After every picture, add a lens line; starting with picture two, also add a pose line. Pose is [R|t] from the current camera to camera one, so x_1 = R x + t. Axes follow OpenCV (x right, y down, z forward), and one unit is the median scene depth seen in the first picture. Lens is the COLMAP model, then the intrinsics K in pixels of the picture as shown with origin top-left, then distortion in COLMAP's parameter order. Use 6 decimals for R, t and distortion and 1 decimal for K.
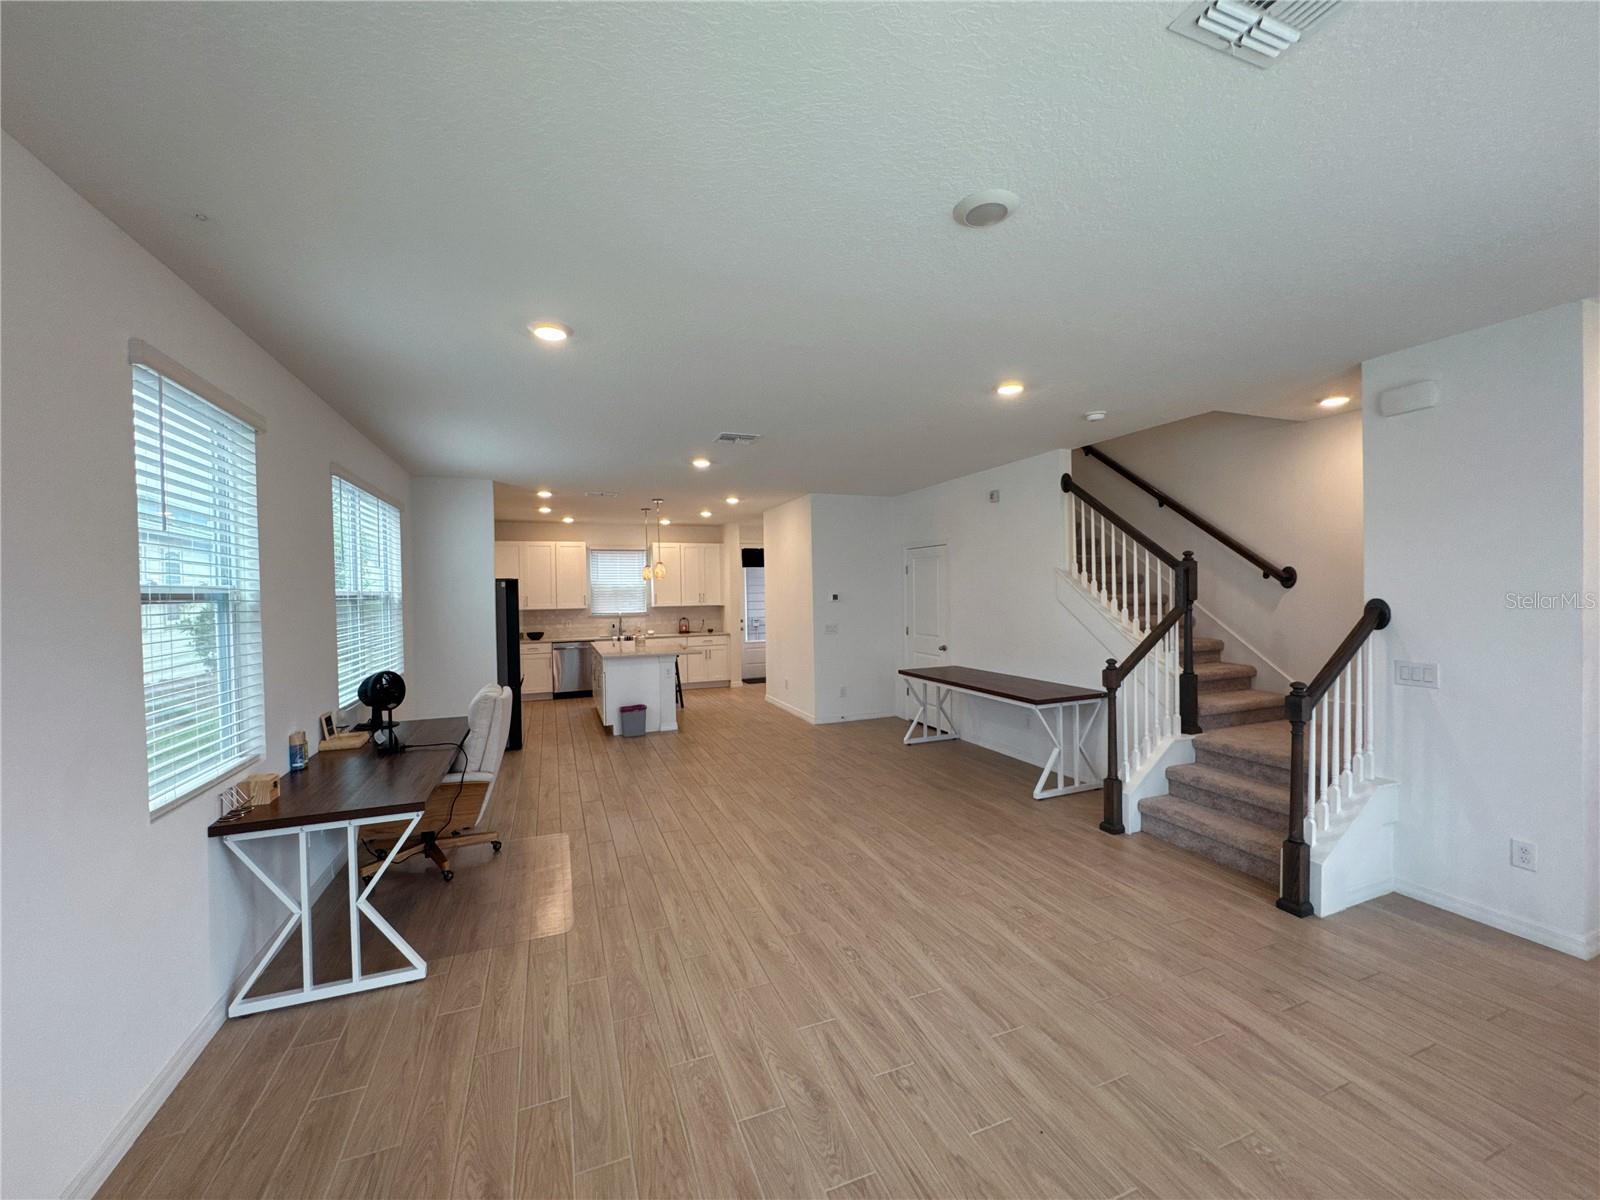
lens RADIAL K [[635.2, 0, 795.3], [0, 635.2, 598.3], [0, 0, 1]] dist [-0.005577, 0.000096]
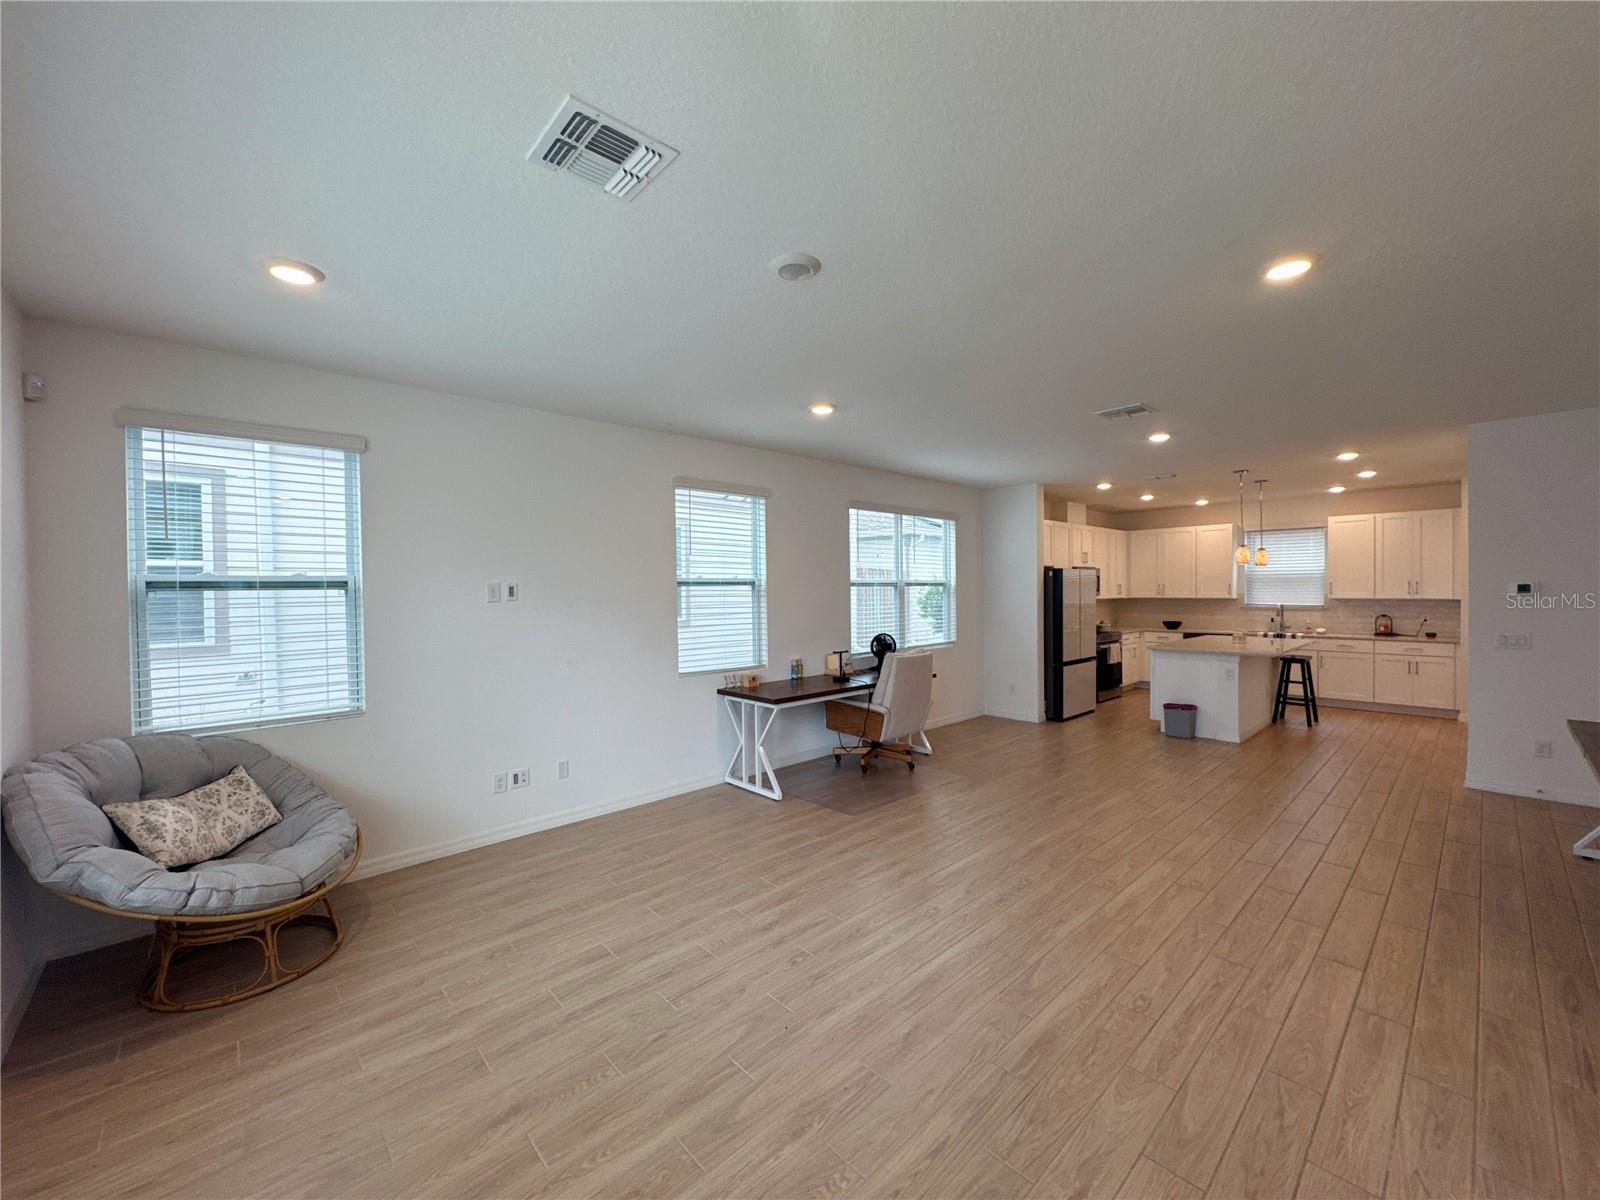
lens RADIAL K [[635.2, 0, 795.3], [0, 635.2, 598.3], [0, 0, 1]] dist [-0.005577, 0.000096]
pose [[0.362213, 0.026516, -0.931718, 0.735722], [-0.008001, 0.999647, 0.025339, -0.004350], [0.932061, -0.001724, 0.362298, 0.281987]]
